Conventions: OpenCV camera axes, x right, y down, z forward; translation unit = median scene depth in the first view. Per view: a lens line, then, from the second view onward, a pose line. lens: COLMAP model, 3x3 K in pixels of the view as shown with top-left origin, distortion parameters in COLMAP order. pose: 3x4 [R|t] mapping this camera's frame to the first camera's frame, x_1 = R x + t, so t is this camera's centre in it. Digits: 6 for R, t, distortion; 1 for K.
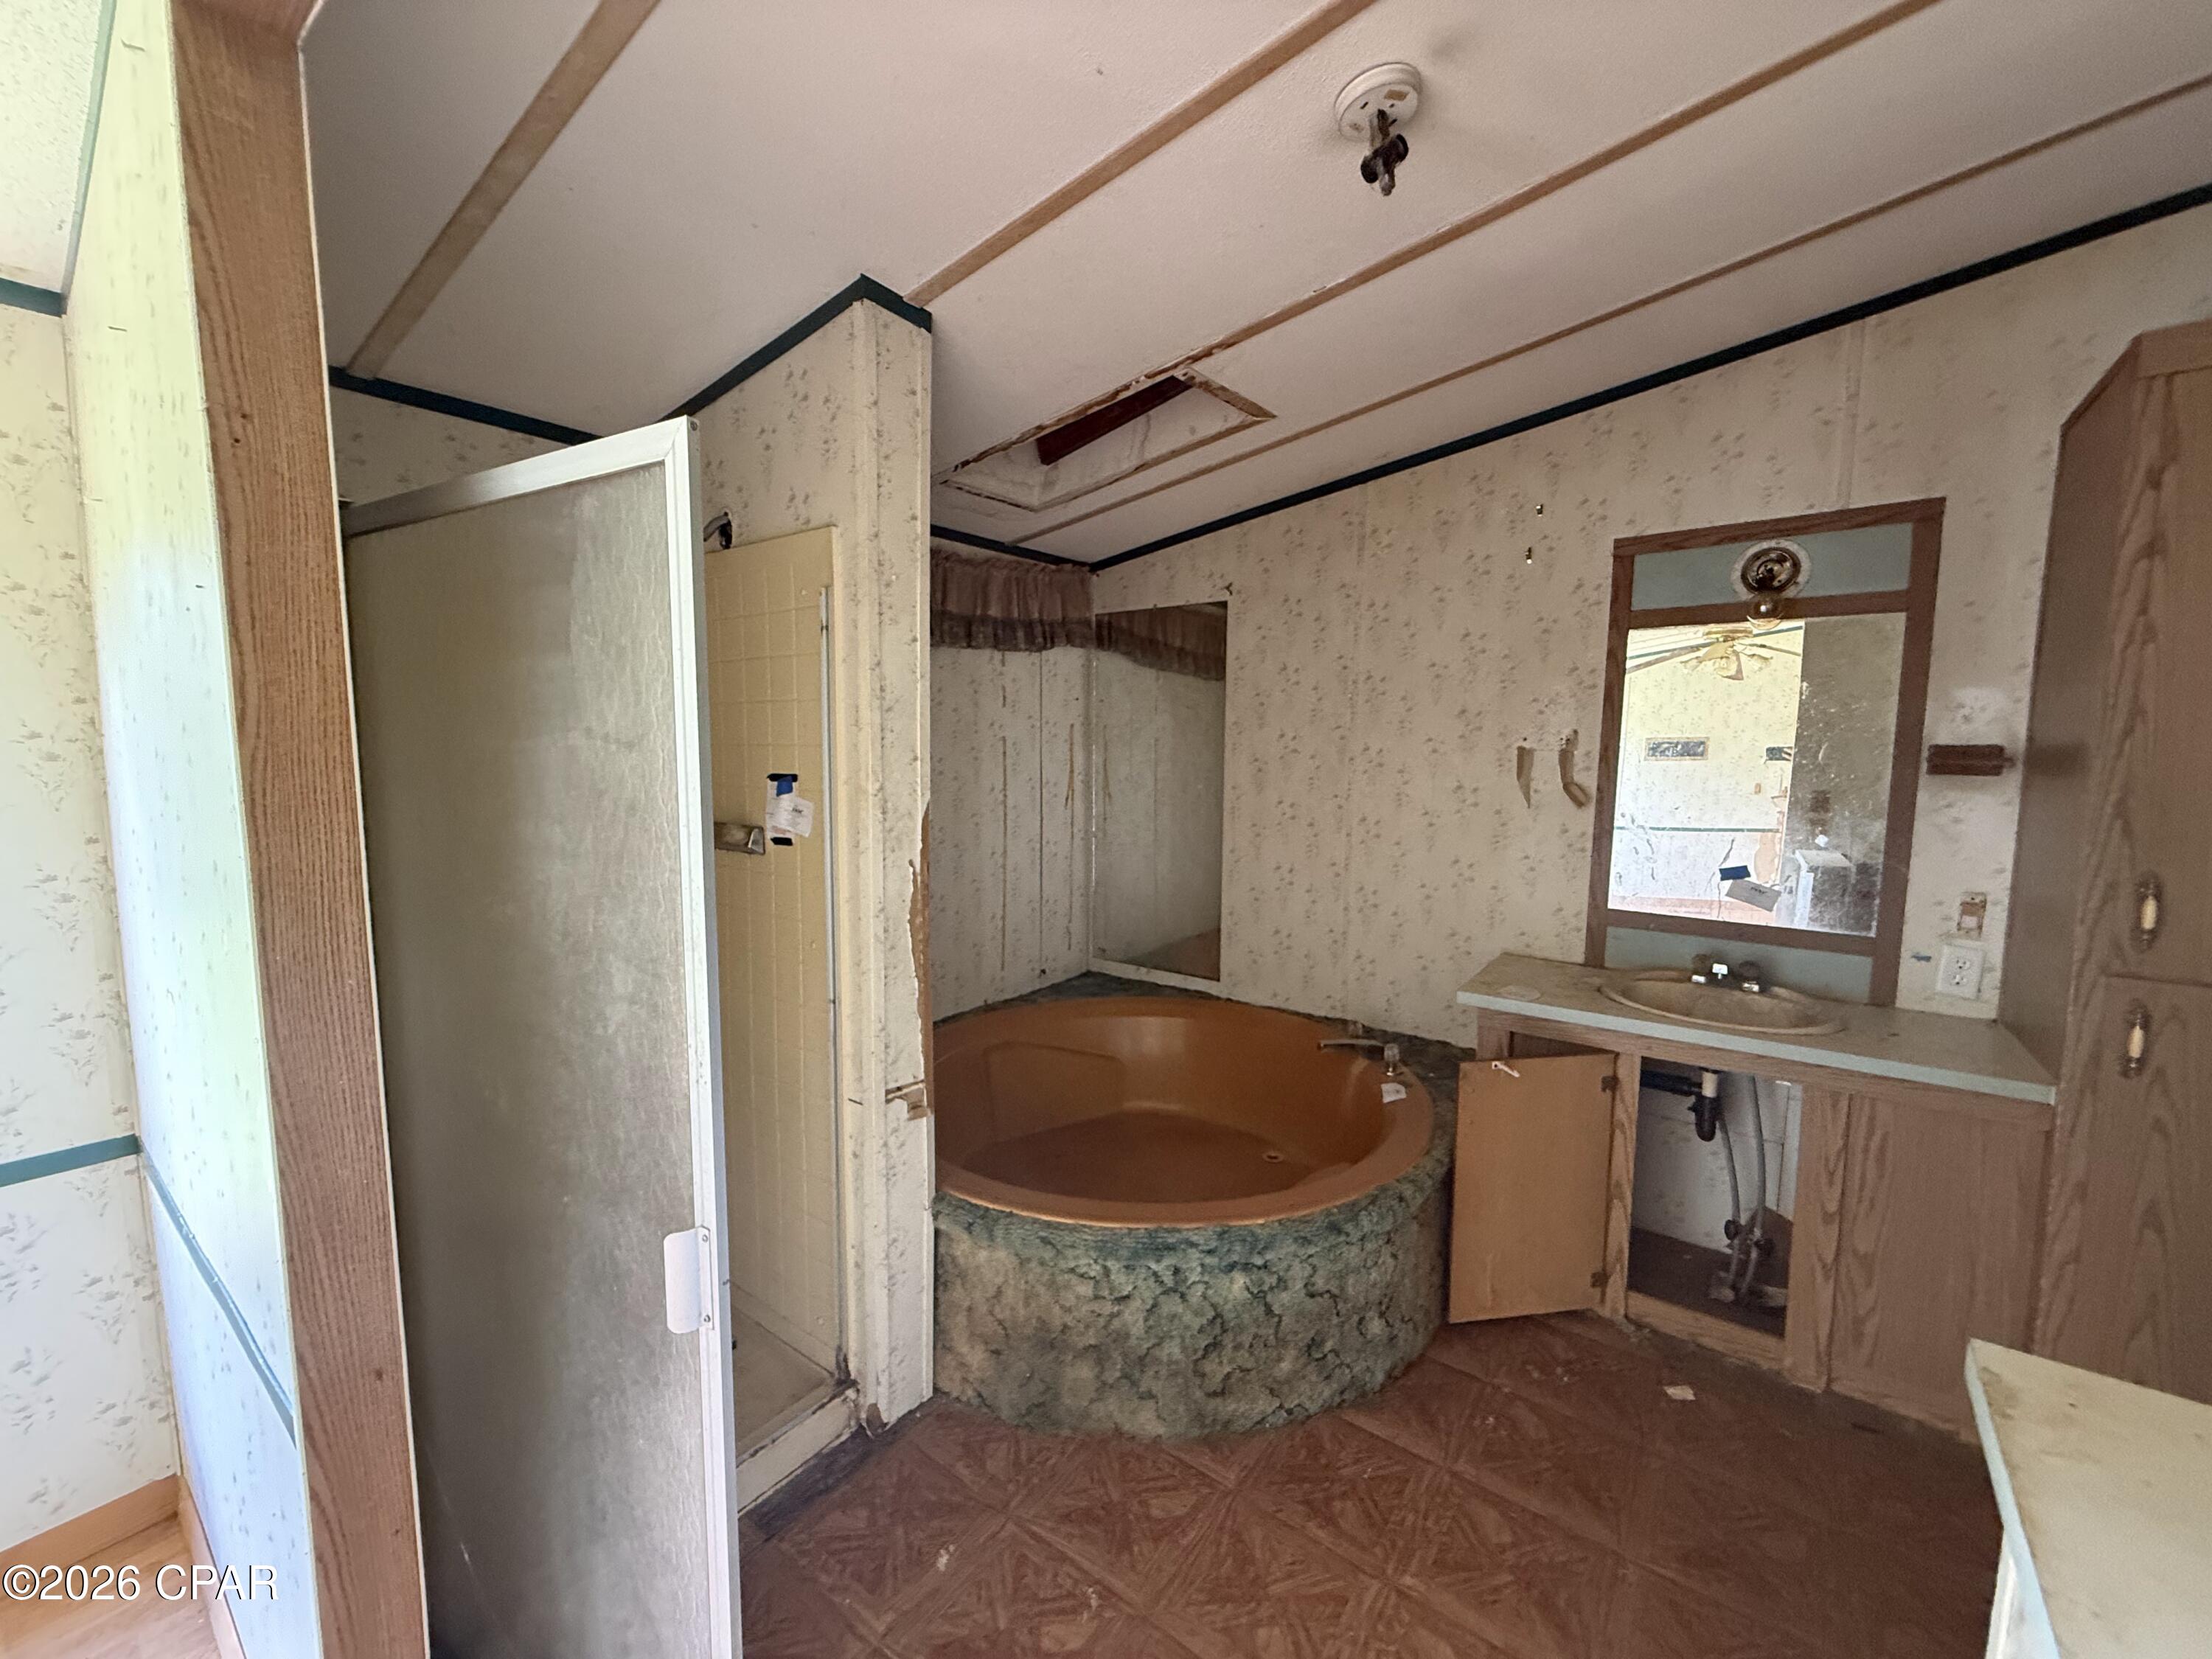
lens RADIAL K [[877.0, 0, 1098.2], [0, 877.0, 819.9], [0, 0, 1]] dist [-0.002491, 0.000058]
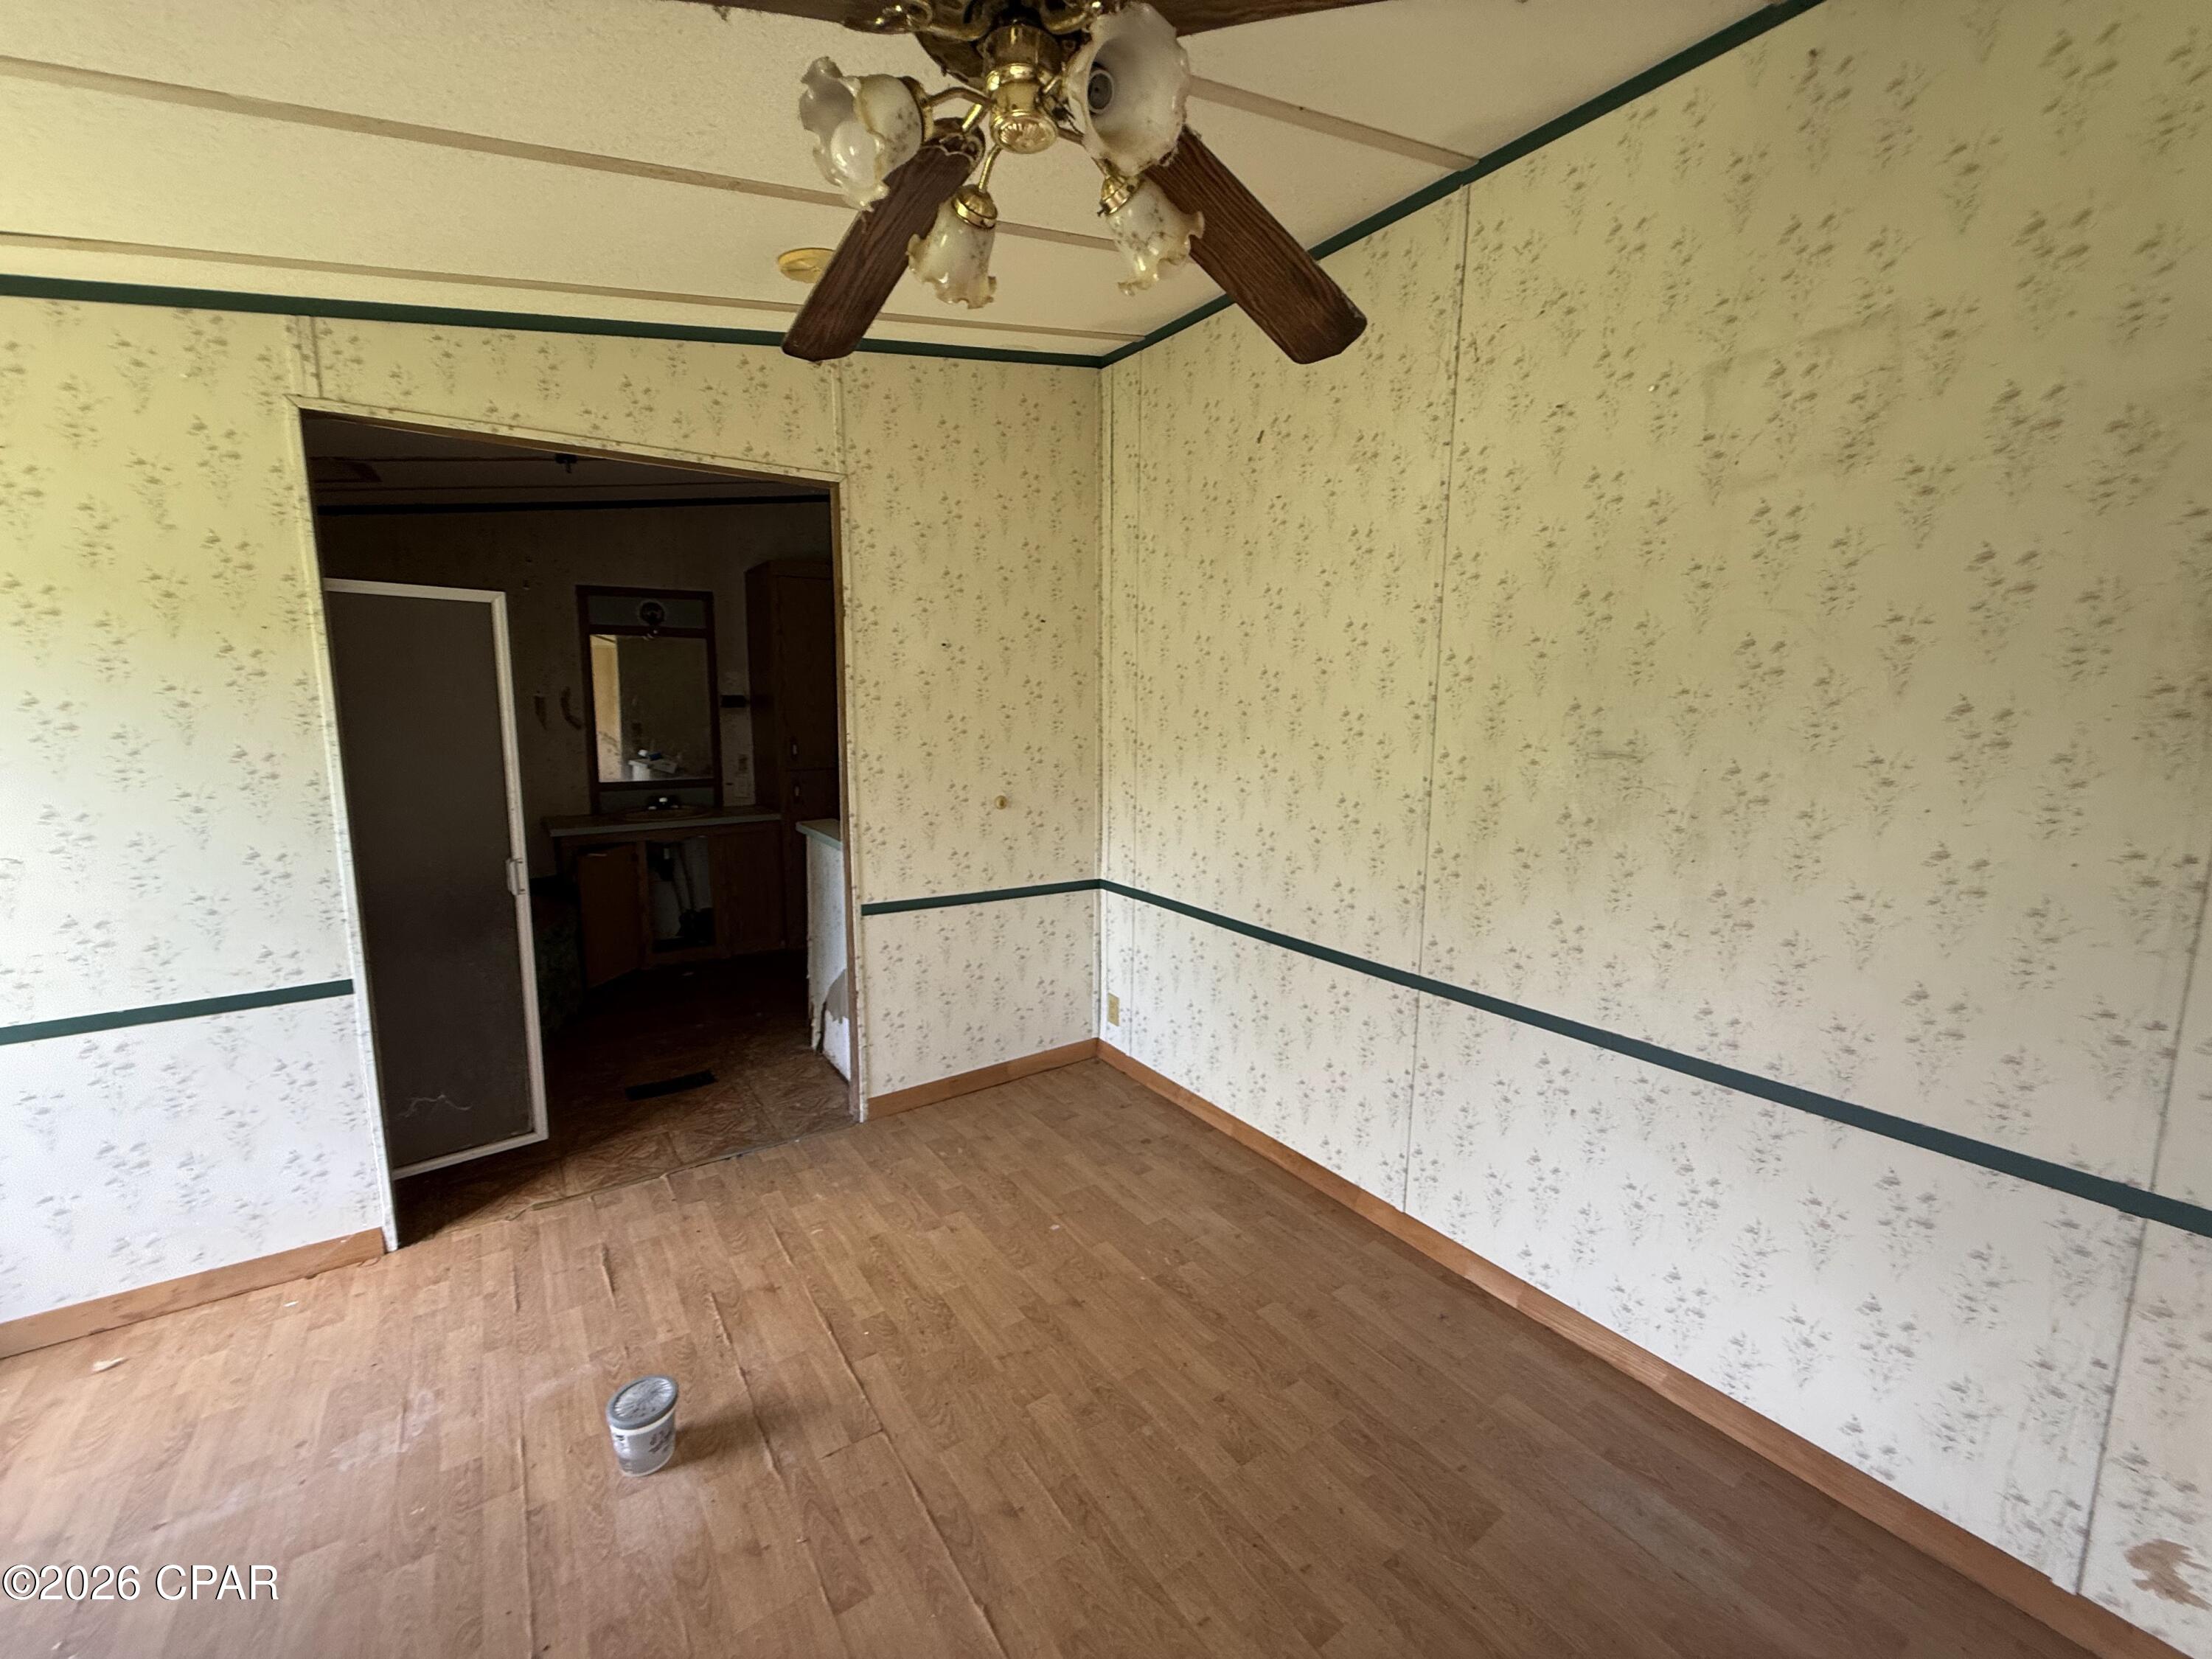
lens RADIAL K [[877.0, 0, 1099.7], [0, 877.0, 822.2], [0, 0, 1]] dist [-0.002491, 0.000058]
pose [[0.299190, -0.134286, 0.944697, -1.037612], [0.081637, 0.990020, 0.114873, 0.065946], [-0.950695, 0.042754, 0.307167, -0.699935]]
